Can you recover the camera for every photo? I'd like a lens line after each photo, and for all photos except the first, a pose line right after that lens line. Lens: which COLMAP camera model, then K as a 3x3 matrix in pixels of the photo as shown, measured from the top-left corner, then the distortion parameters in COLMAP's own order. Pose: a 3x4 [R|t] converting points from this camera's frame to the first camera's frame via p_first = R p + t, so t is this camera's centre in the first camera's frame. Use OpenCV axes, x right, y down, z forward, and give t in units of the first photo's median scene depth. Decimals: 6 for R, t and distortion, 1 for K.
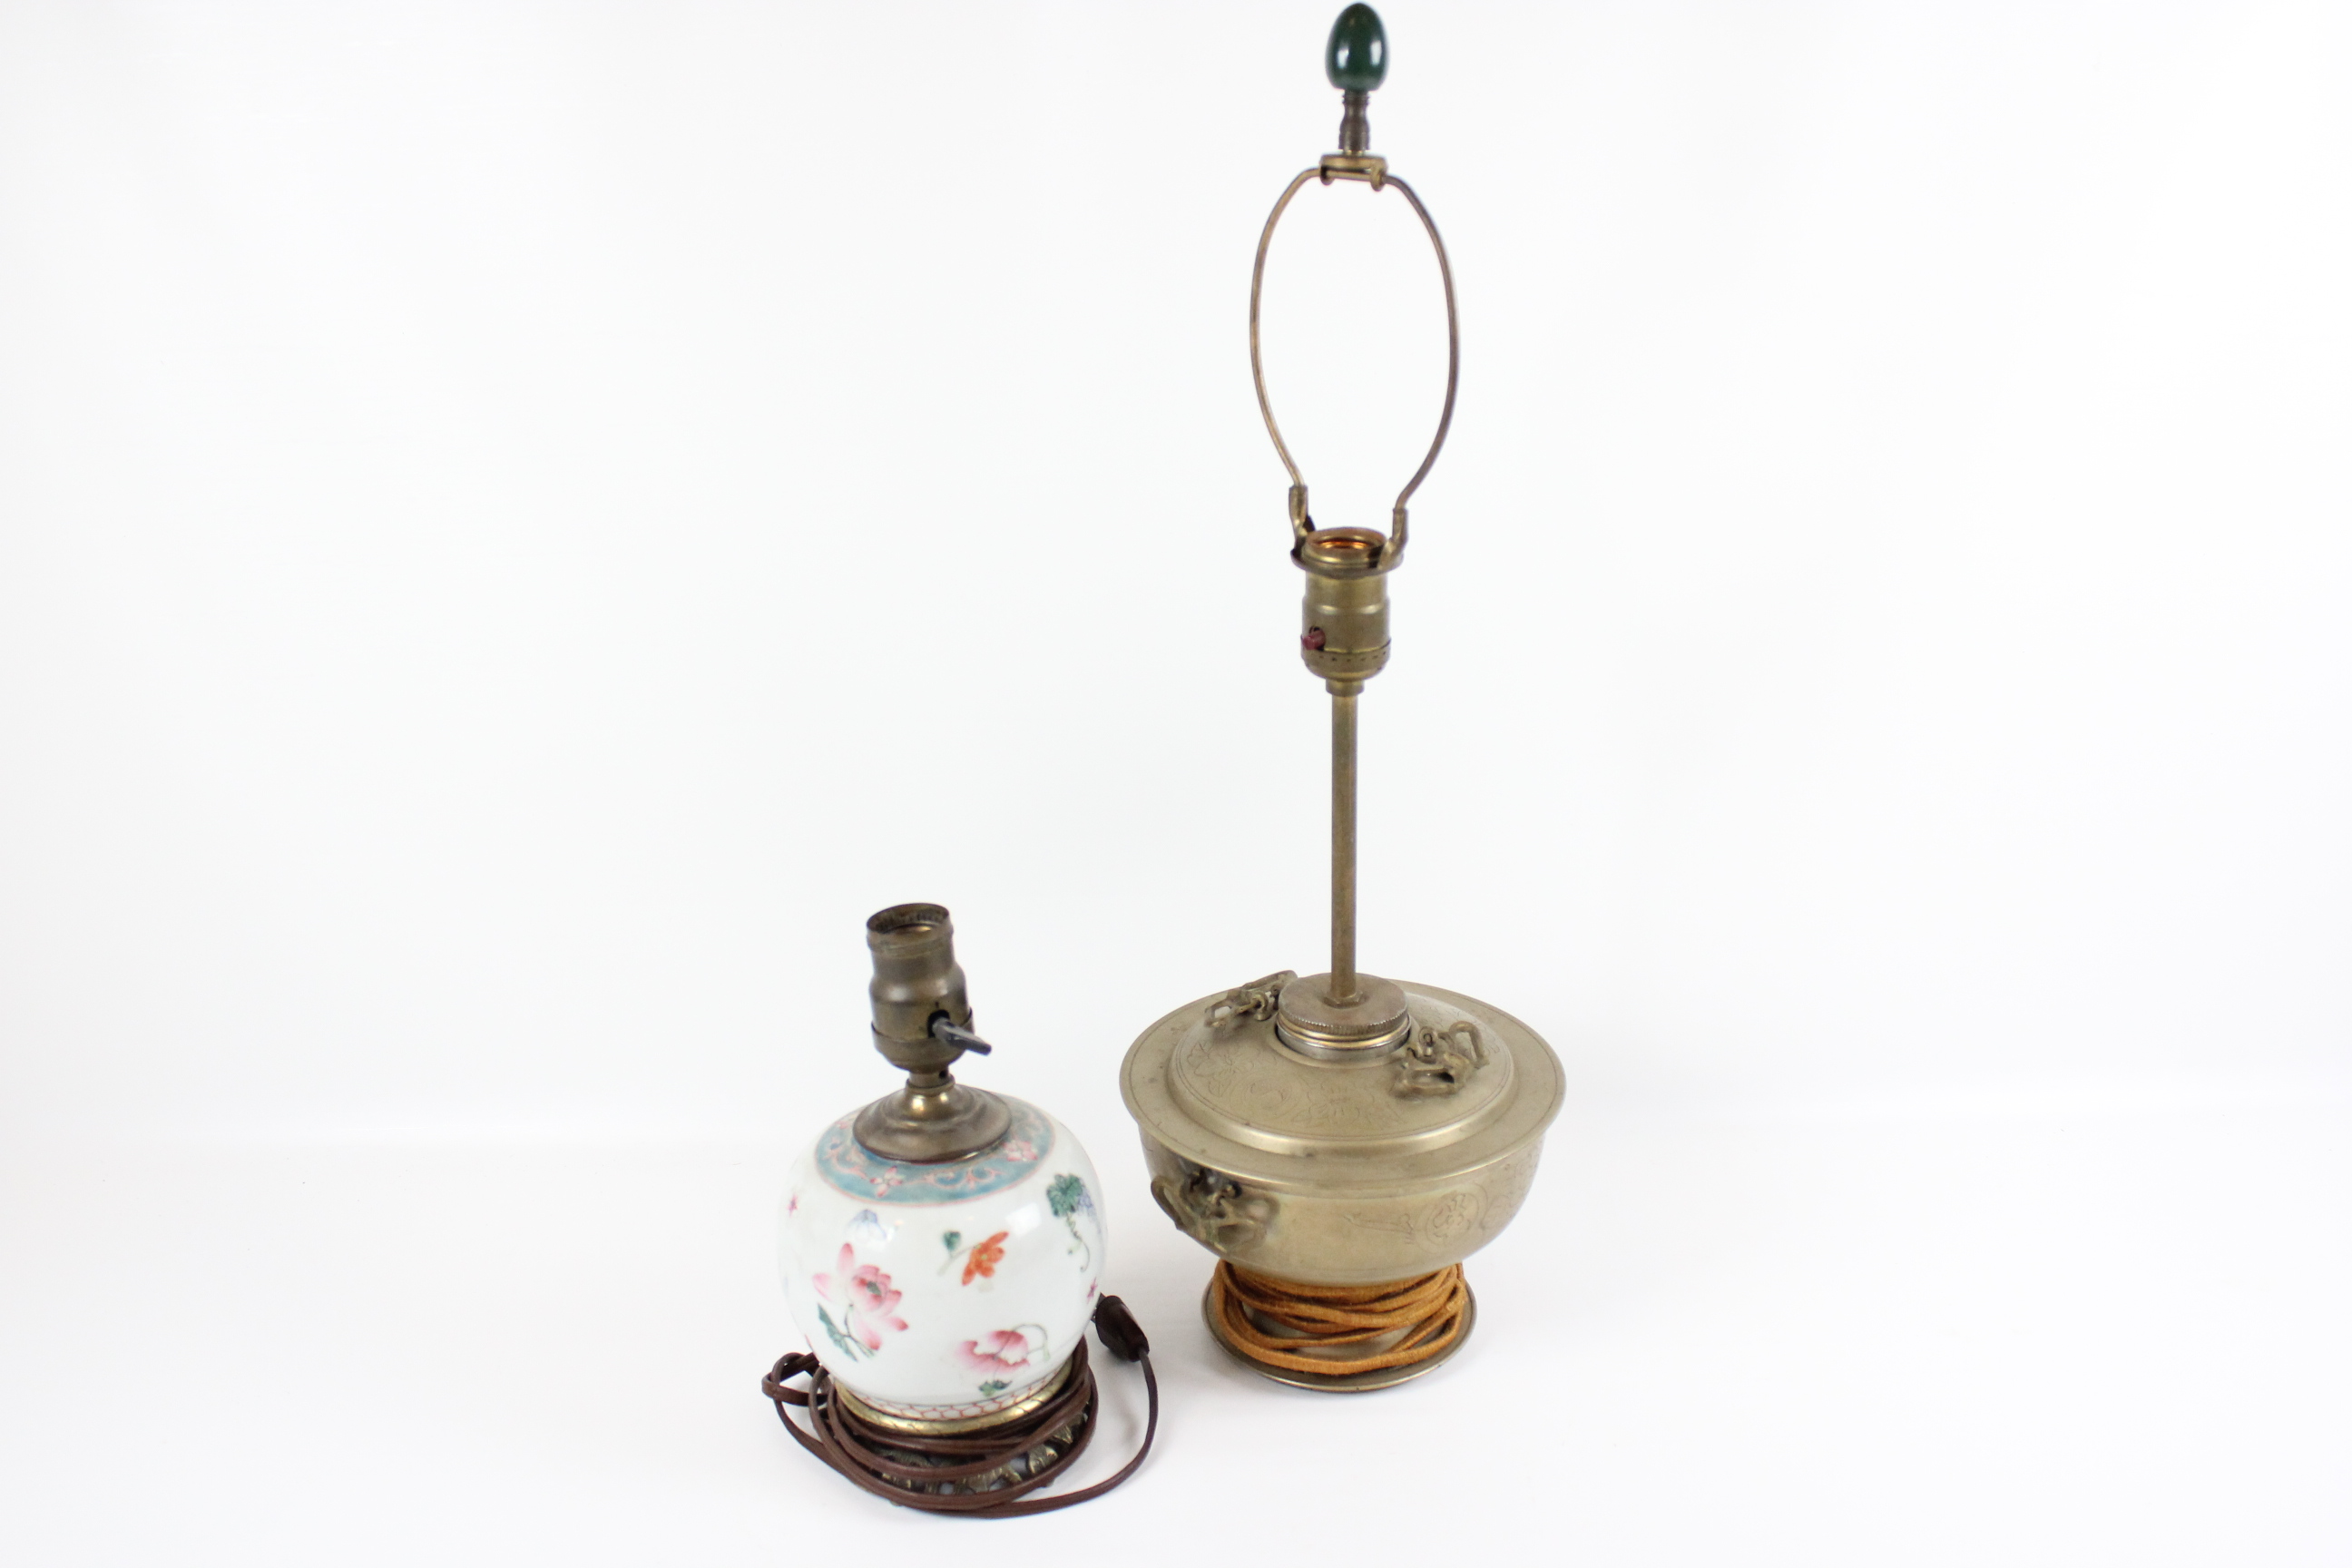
lens RADIAL K [[2141.9, 0, 1167.8], [0, 2141.9, 782.1], [0, 0, 1]] dist [-0.146957, 0.000000]
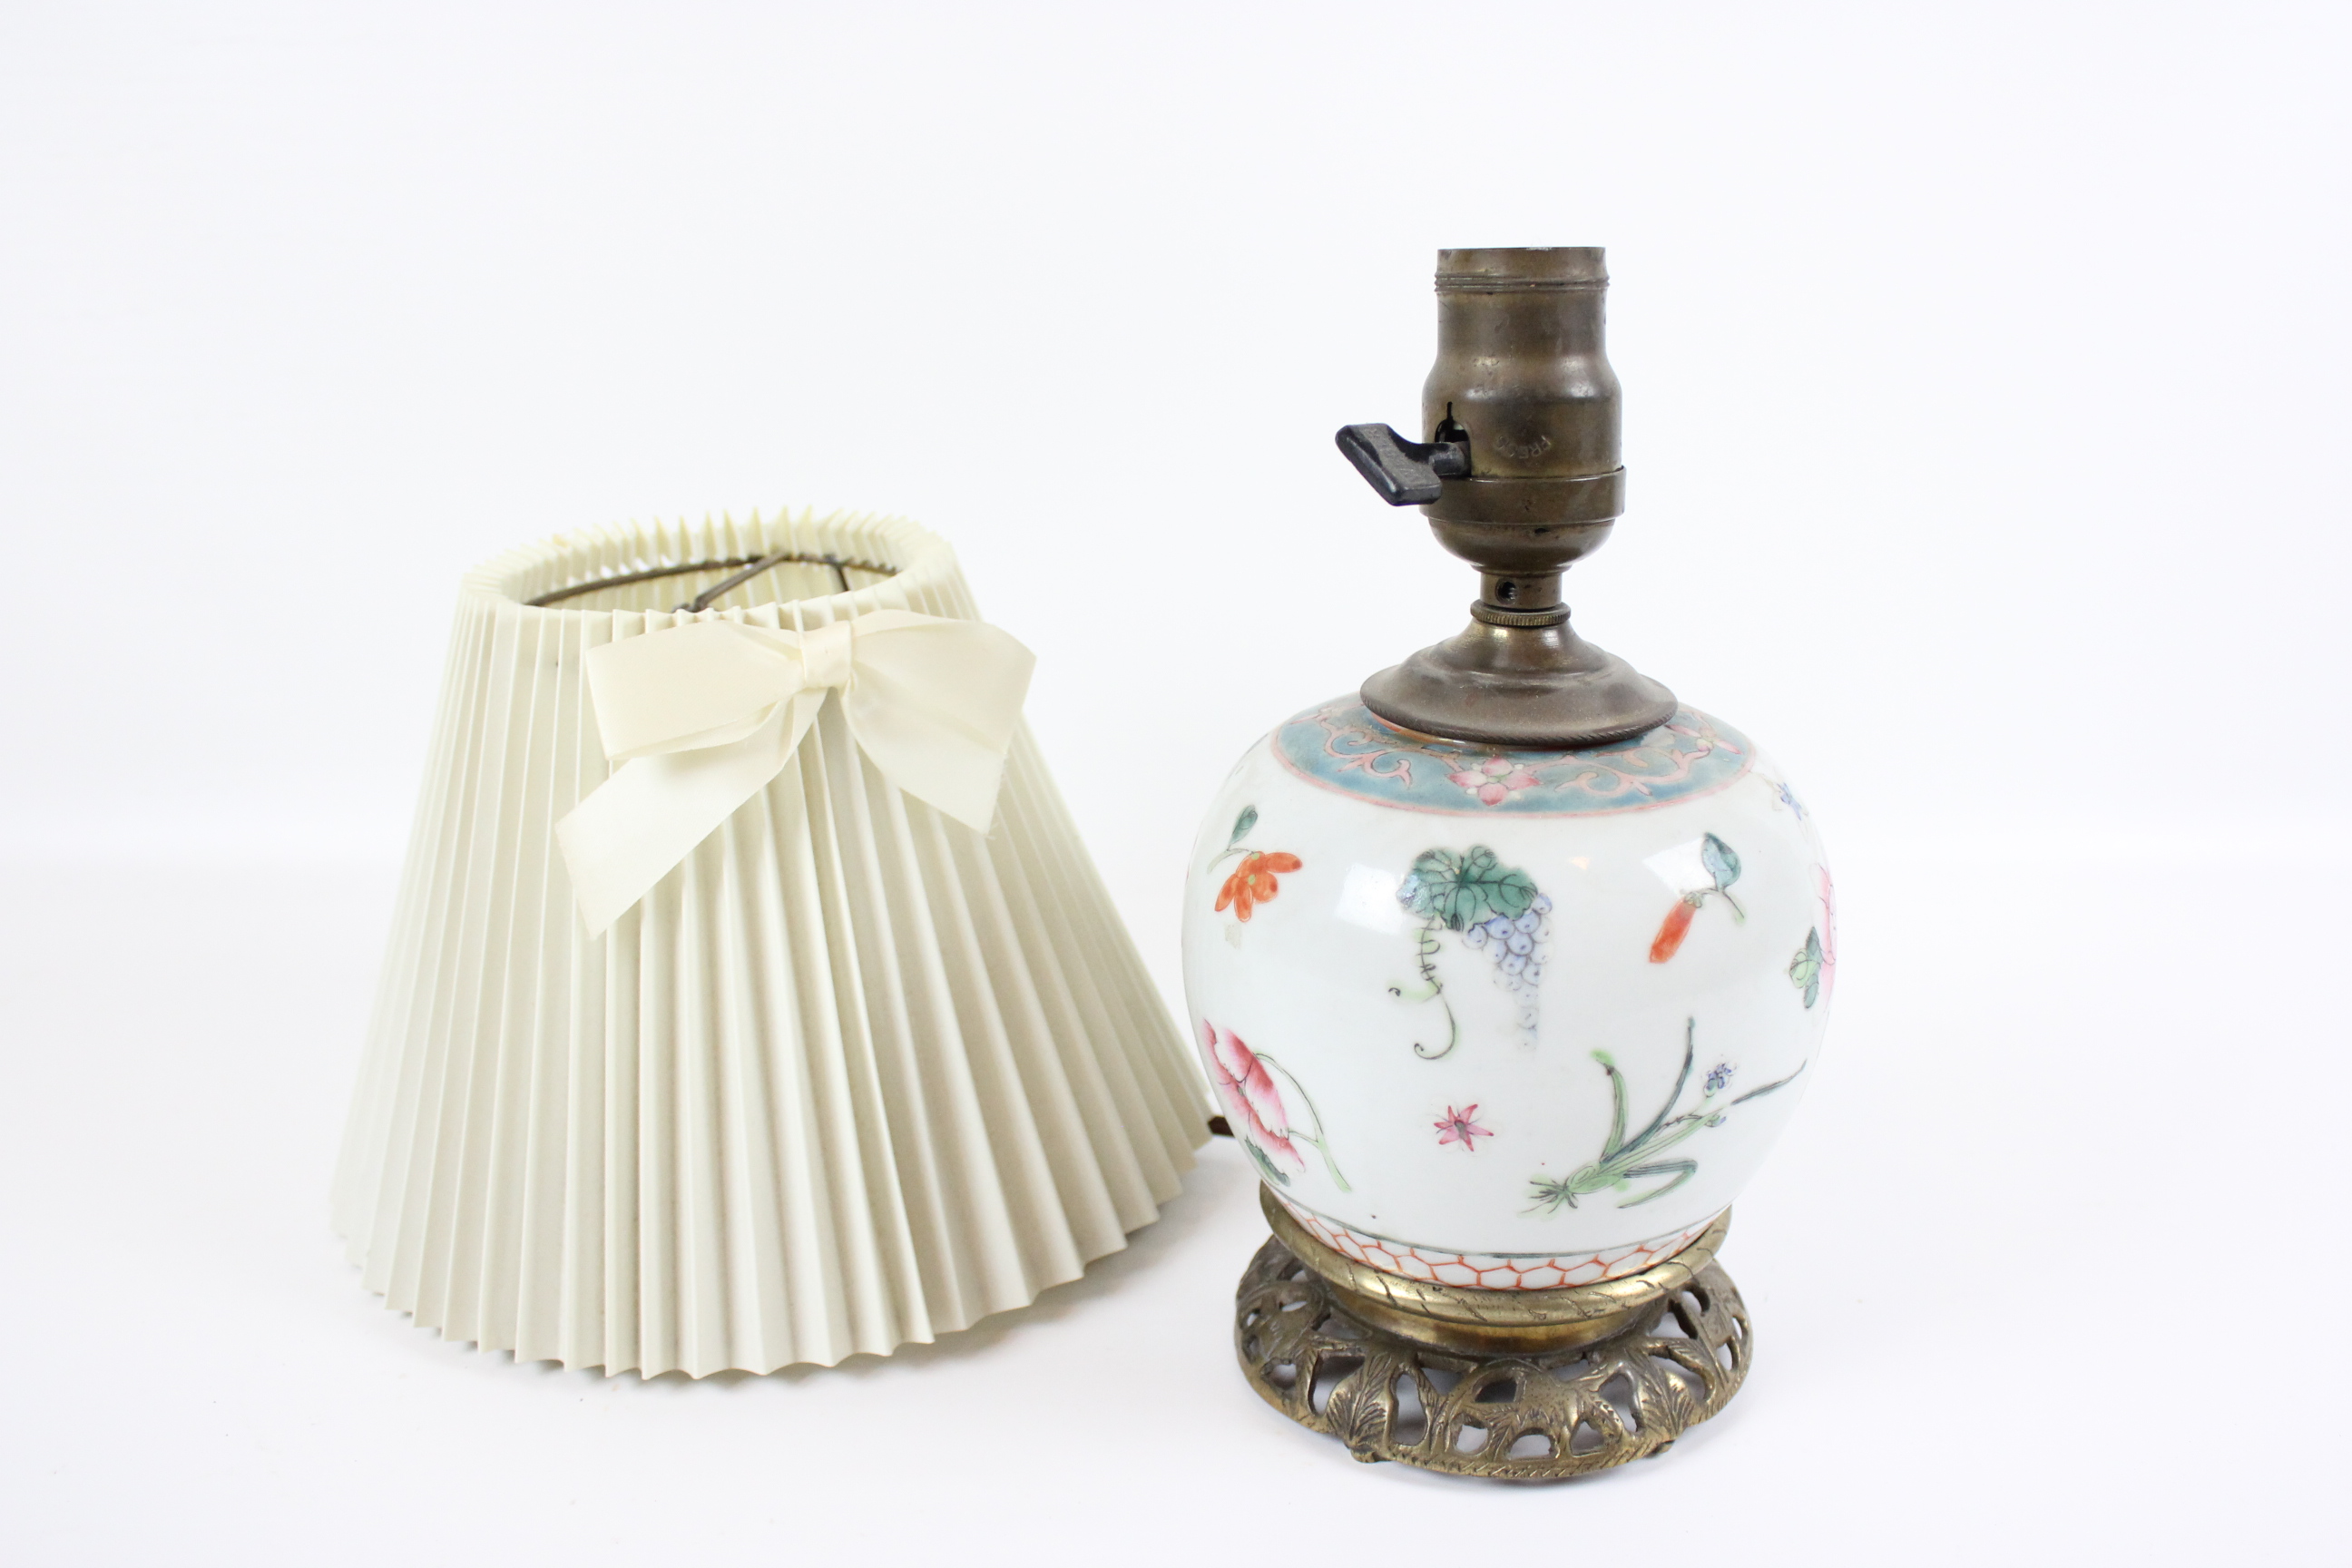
lens RADIAL K [[2305.8, 0, 1165.4], [0, 2305.8, 774.2], [0, 0, 1]] dist [-0.085092, 0.000000]
pose [[0.133406, 0.329834, -0.934565, 0.395411], [-0.304565, 0.911006, 0.278043, 0.052200], [0.943103, 0.247544, 0.221989, 0.814079]]
